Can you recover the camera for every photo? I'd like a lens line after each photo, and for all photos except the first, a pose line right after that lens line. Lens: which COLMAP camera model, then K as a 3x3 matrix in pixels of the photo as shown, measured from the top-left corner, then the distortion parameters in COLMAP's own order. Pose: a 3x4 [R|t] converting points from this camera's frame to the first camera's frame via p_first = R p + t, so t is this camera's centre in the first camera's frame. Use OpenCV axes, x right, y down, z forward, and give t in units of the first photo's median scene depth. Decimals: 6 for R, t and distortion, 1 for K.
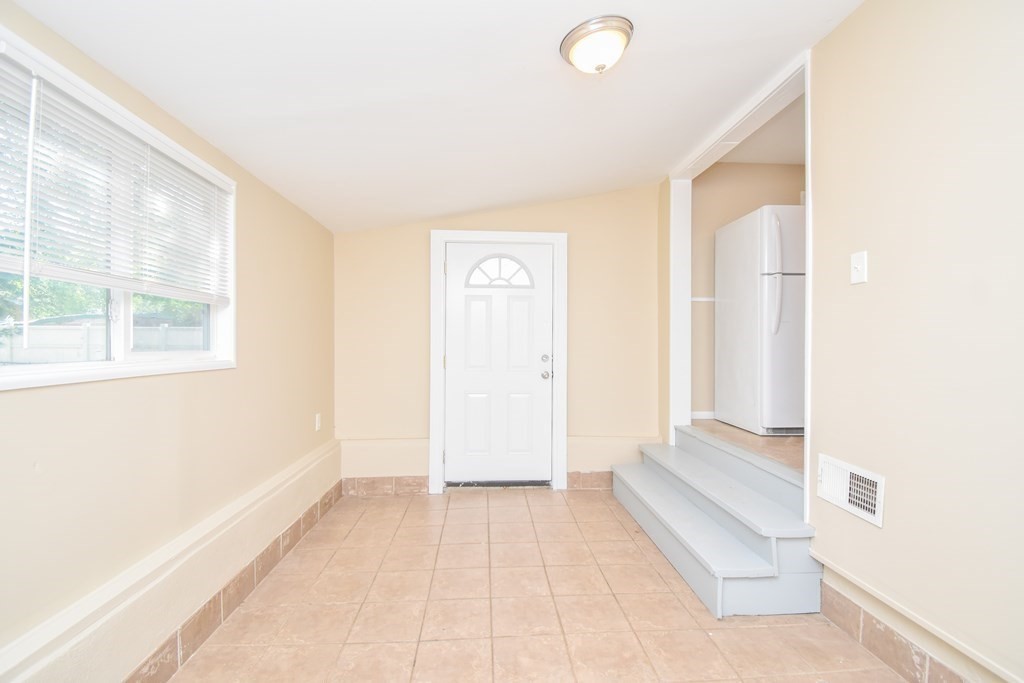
lens RADIAL K [[462.2, 0, 512.0], [0, 462.2, 341.5], [0, 0, 1]] dist [0.017015, -0.025525]
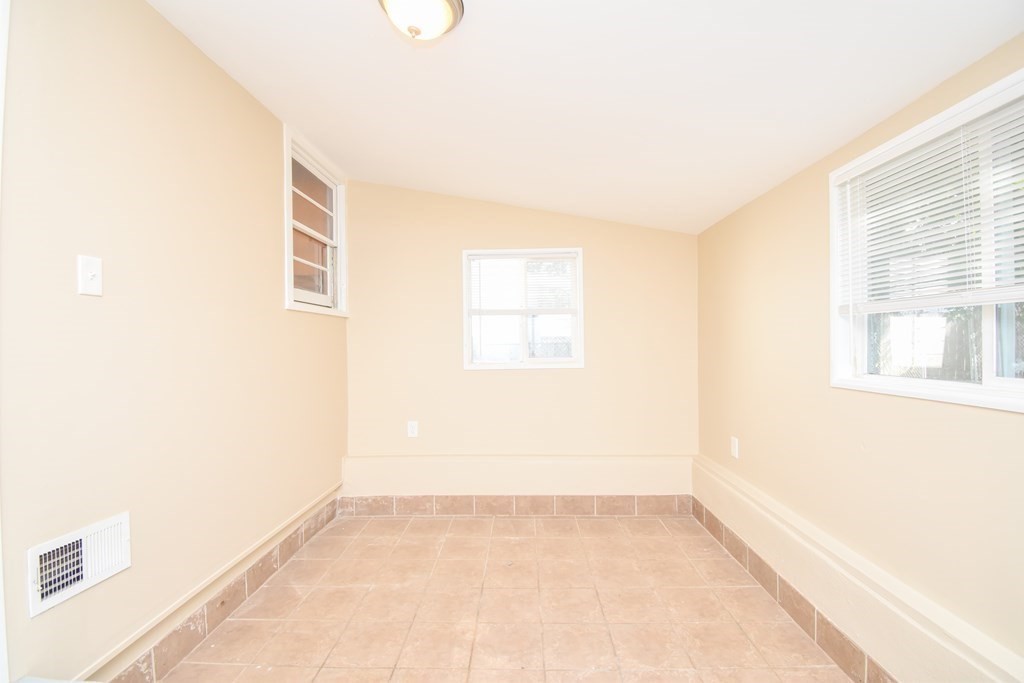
lens RADIAL K [[462.2, 0, 512.0], [0, 462.2, 341.5], [0, 0, 1]] dist [0.017015, -0.025525]
pose [[-0.996432, 0.005476, 0.084225, -0.048629], [0.005221, 0.999981, -0.003249, -0.043942], [-0.084241, -0.002797, -0.996442, 1.958928]]
